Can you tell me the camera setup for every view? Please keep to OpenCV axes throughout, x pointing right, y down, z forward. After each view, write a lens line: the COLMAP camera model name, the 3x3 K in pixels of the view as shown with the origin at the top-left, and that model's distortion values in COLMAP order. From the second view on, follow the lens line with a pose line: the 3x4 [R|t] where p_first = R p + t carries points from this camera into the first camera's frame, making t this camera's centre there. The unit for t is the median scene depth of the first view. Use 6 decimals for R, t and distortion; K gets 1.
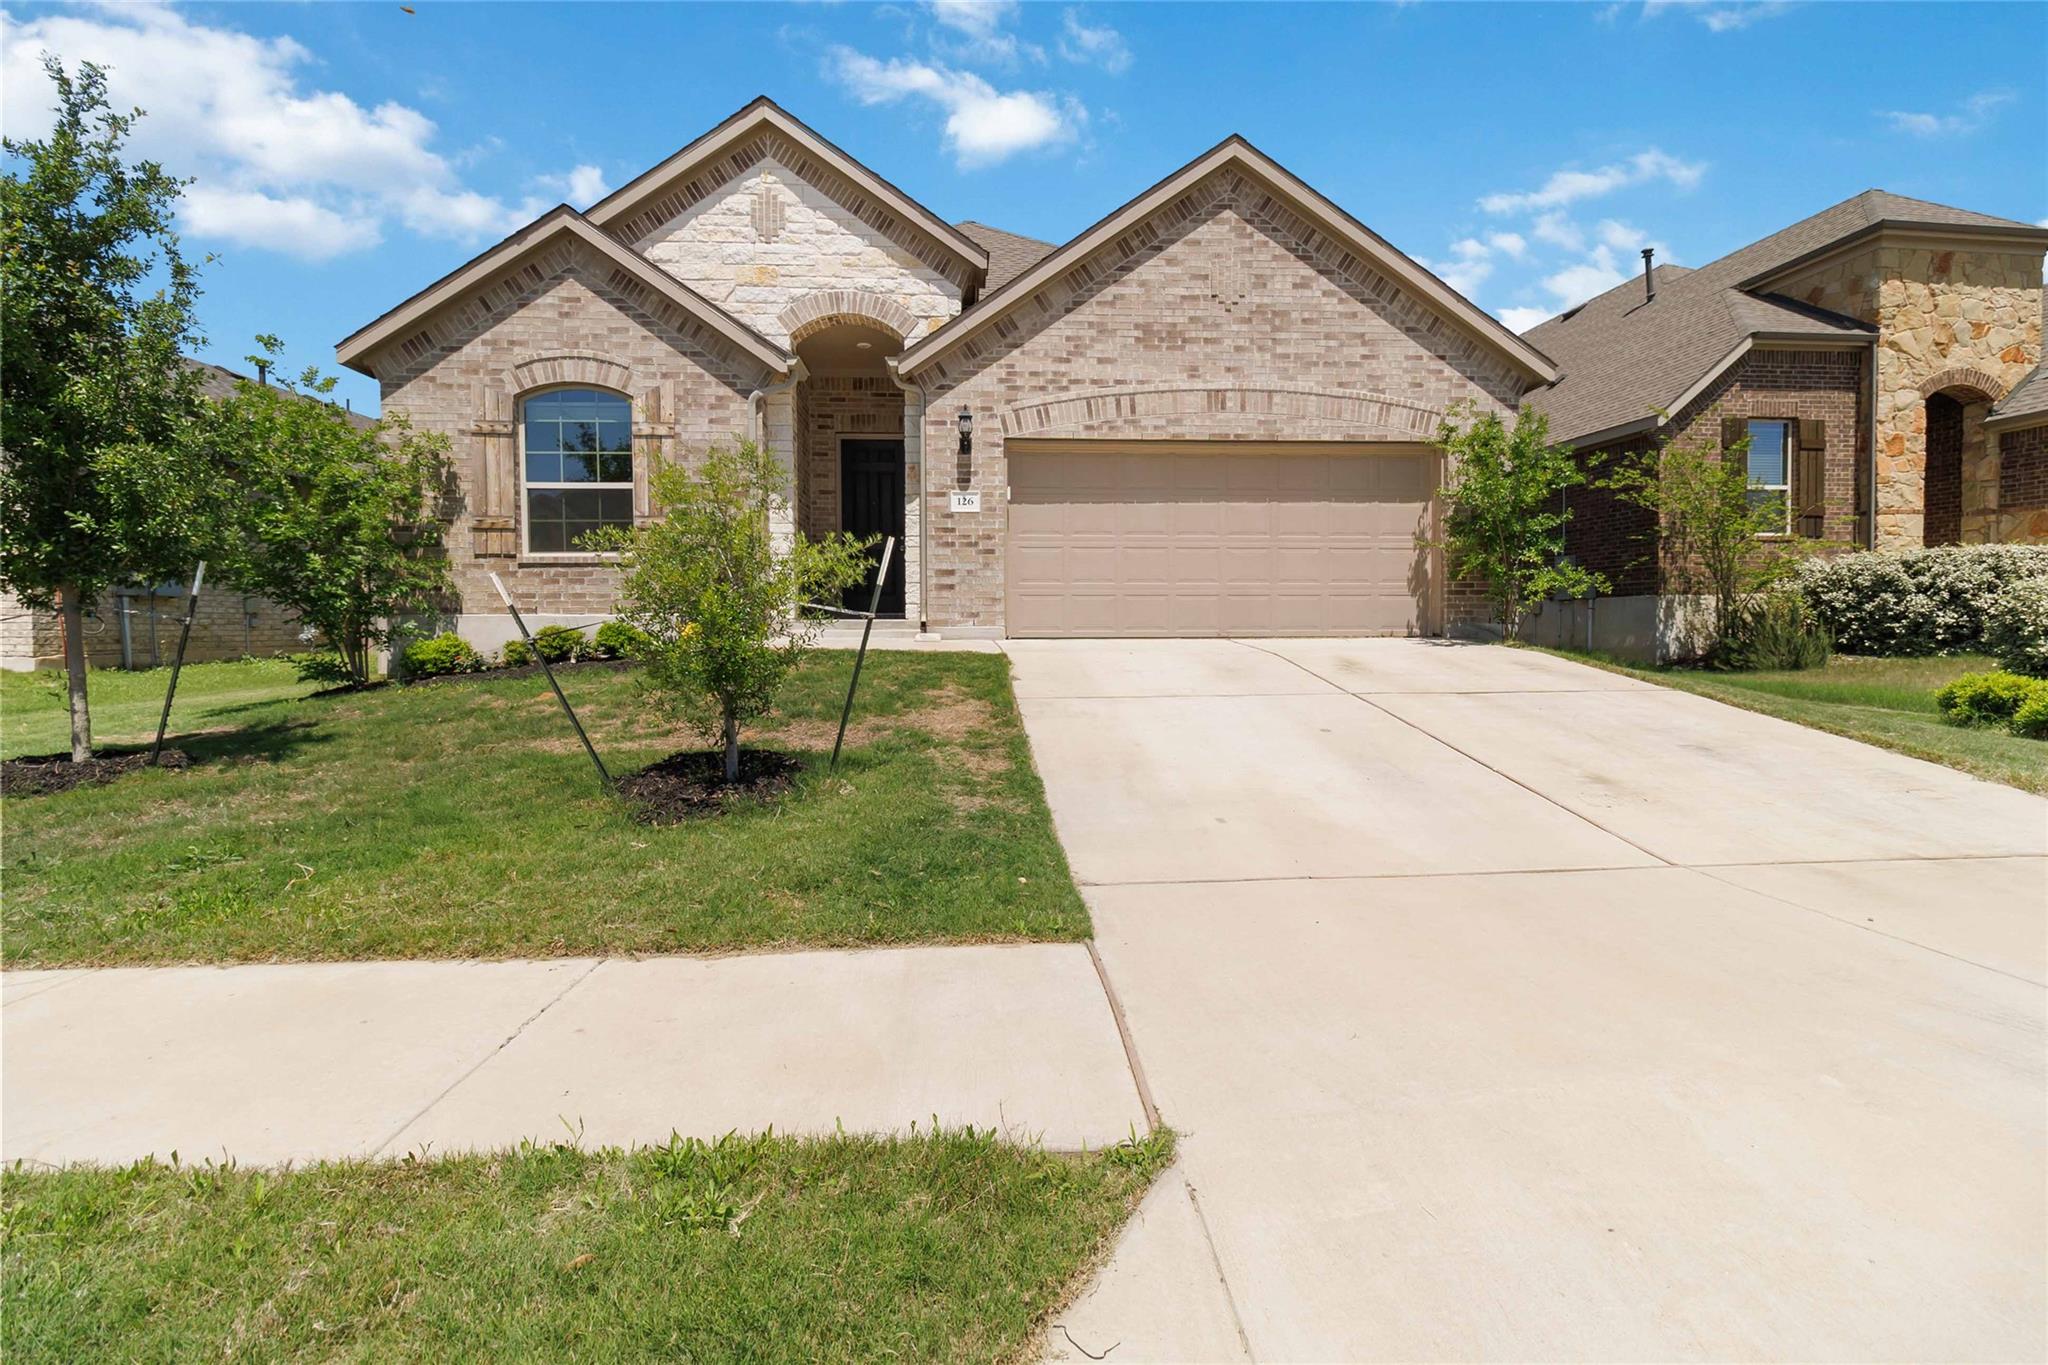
lens RADIAL K [[944.3, 0, 1031.4], [0, 944.3, 647.1], [0, 0, 1]] dist [0.003896, 0.001168]
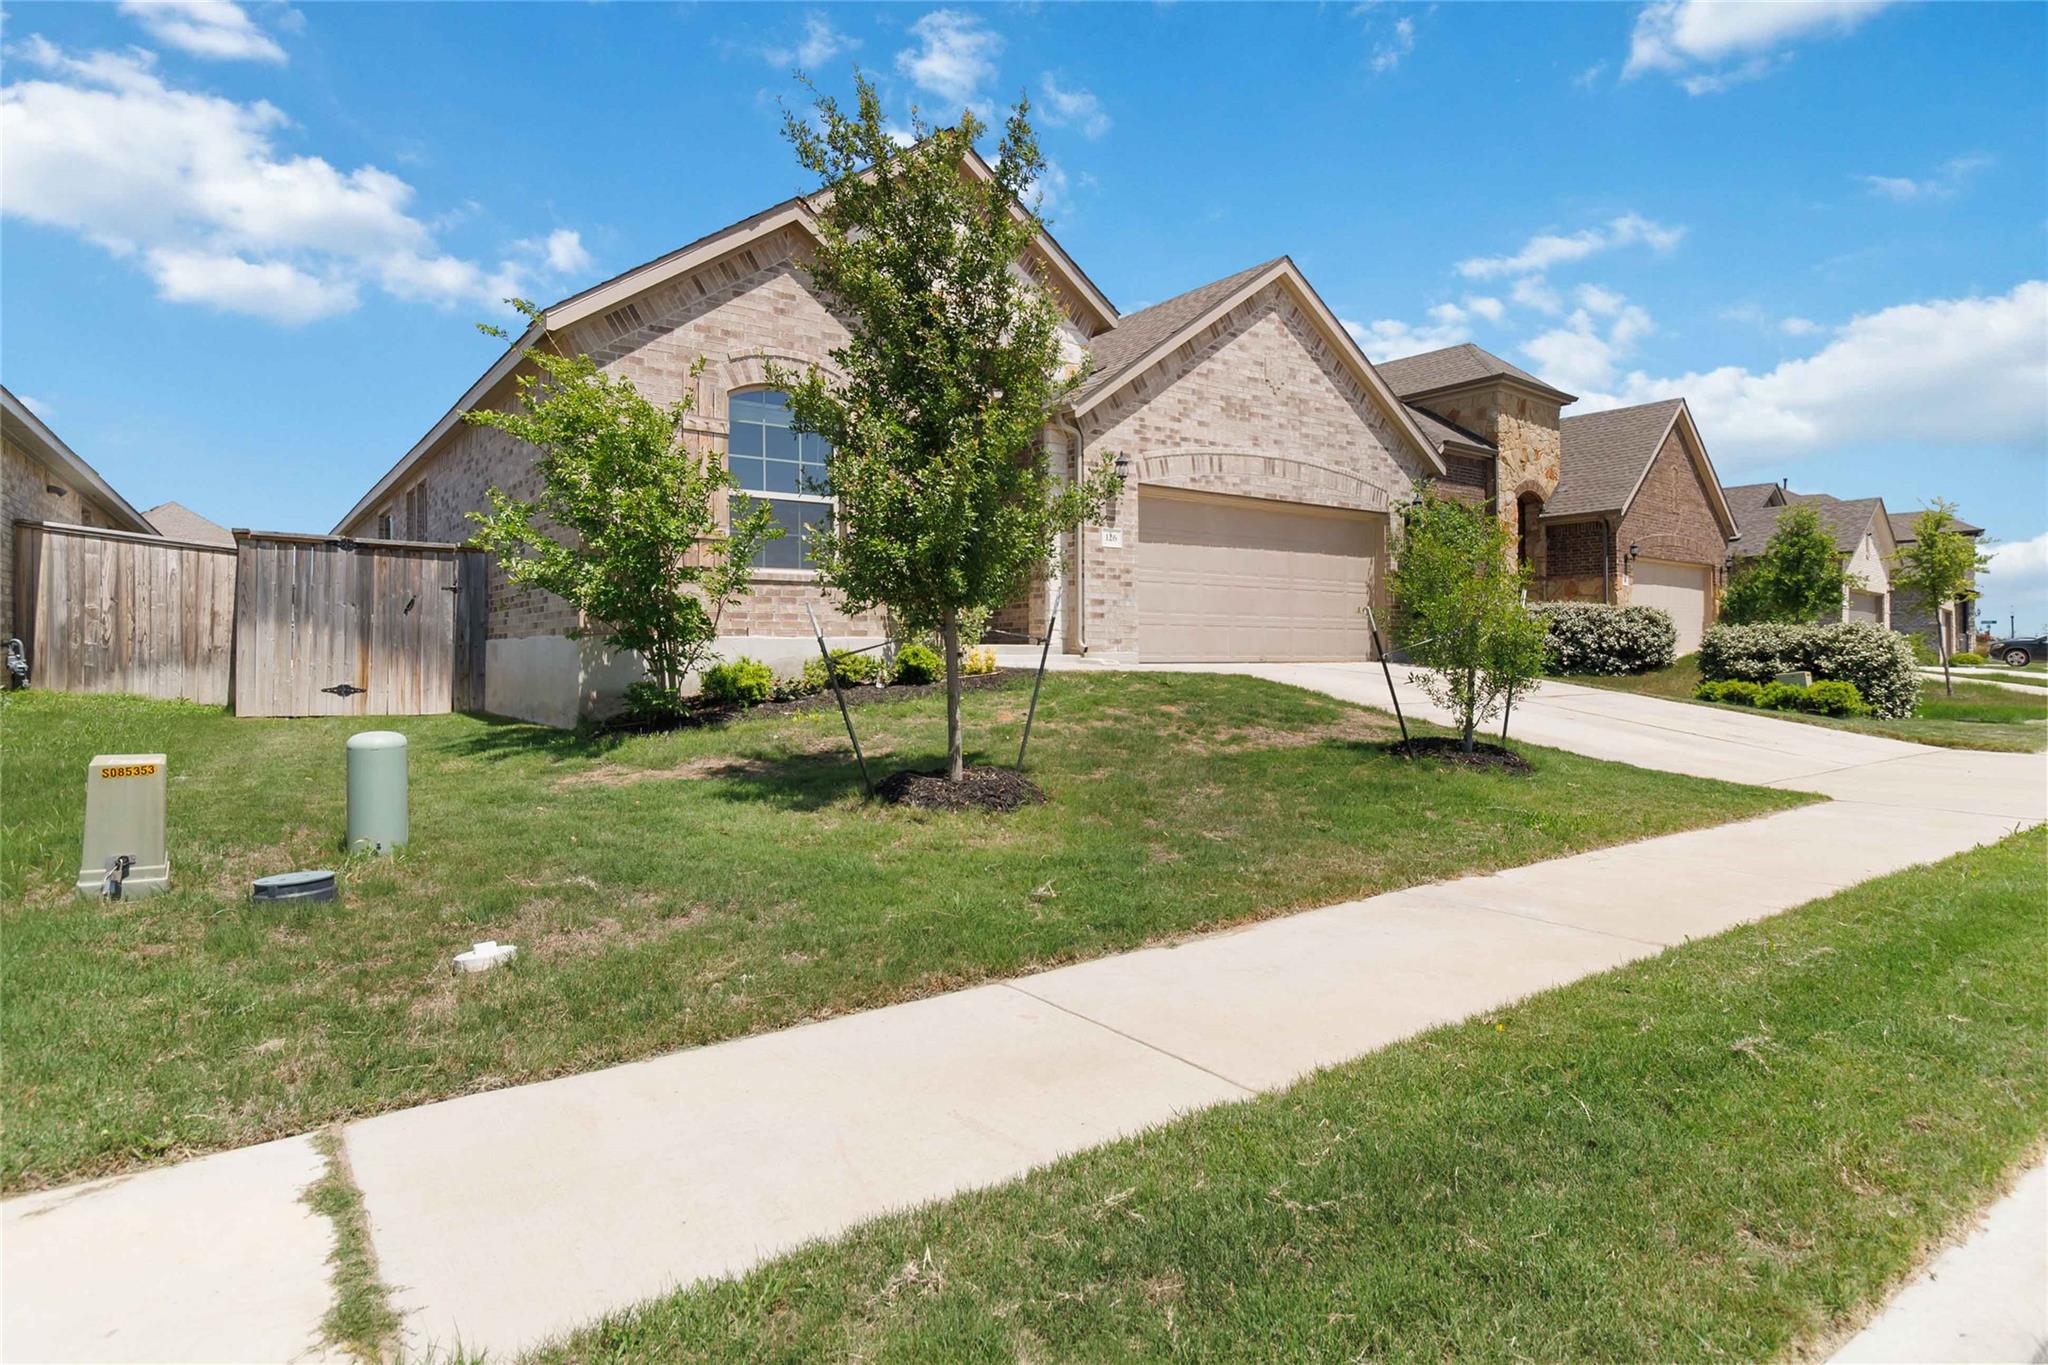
lens RADIAL K [[1115.4, 0, 1022.7], [0, 1115.4, 647.5], [0, 0, 1]] dist [0.000245, 0.000022]
pose [[0.845665, 0.006880, 0.533670, -0.835768], [0.011417, 0.999455, -0.030977, 0.011355], [-0.533593, 0.032289, 0.845125, -0.030901]]
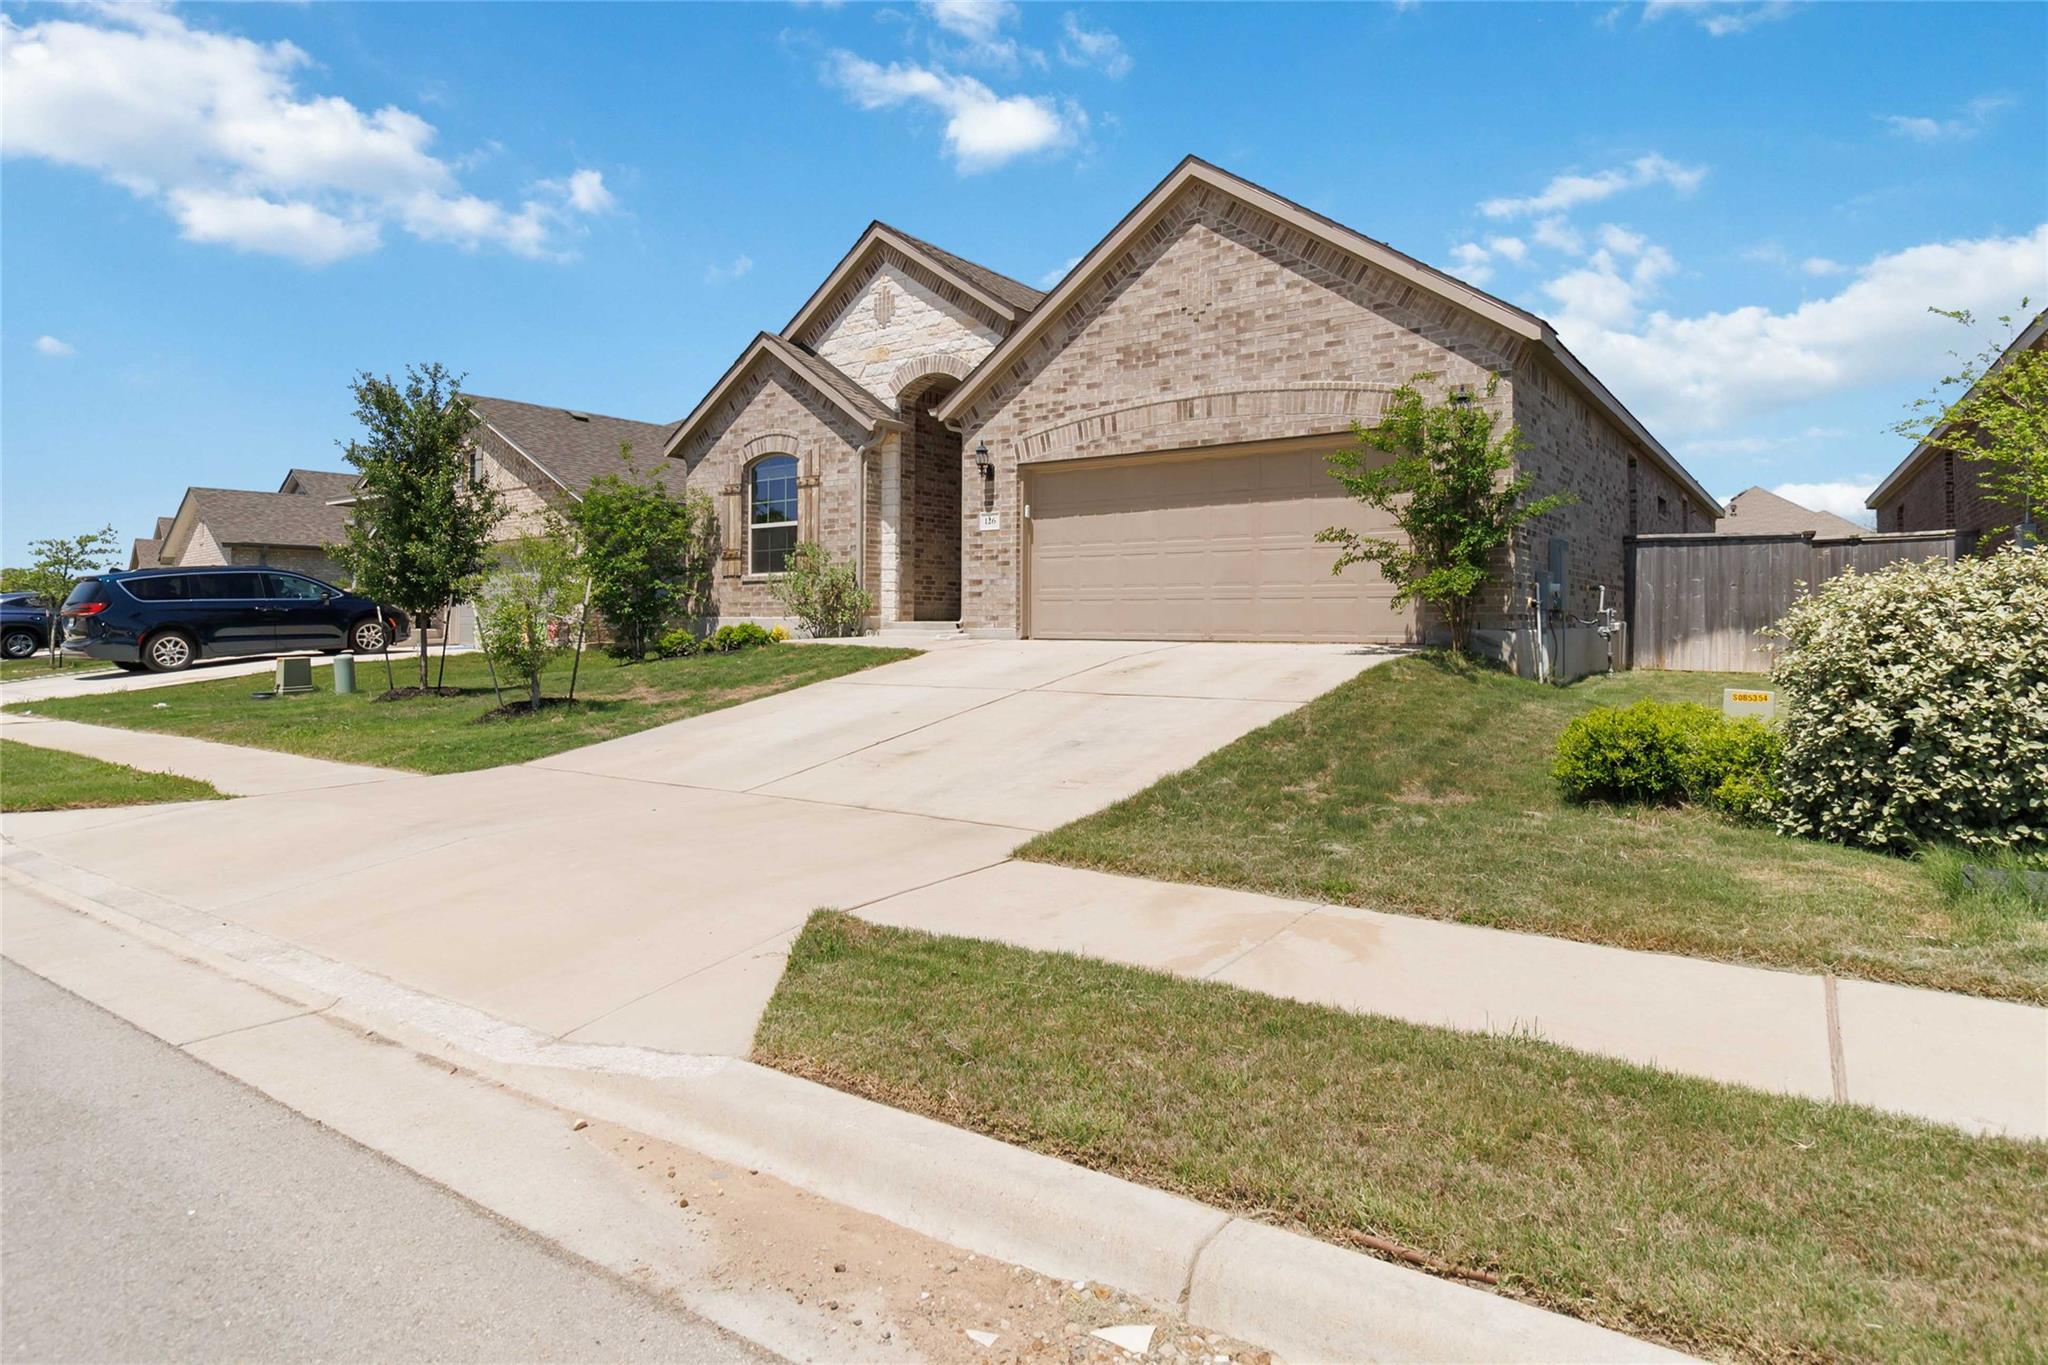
lens RADIAL K [[1130.5, 0, 1020.8], [0, 1130.5, 590.3], [0, 0, 1]] dist [-0.000282, -0.000036]
pose [[0.769482, -0.012859, -0.638539, 0.842764], [-0.019708, 0.998843, -0.043865, -0.008035], [0.638365, 0.046337, 0.768338, -0.045985]]
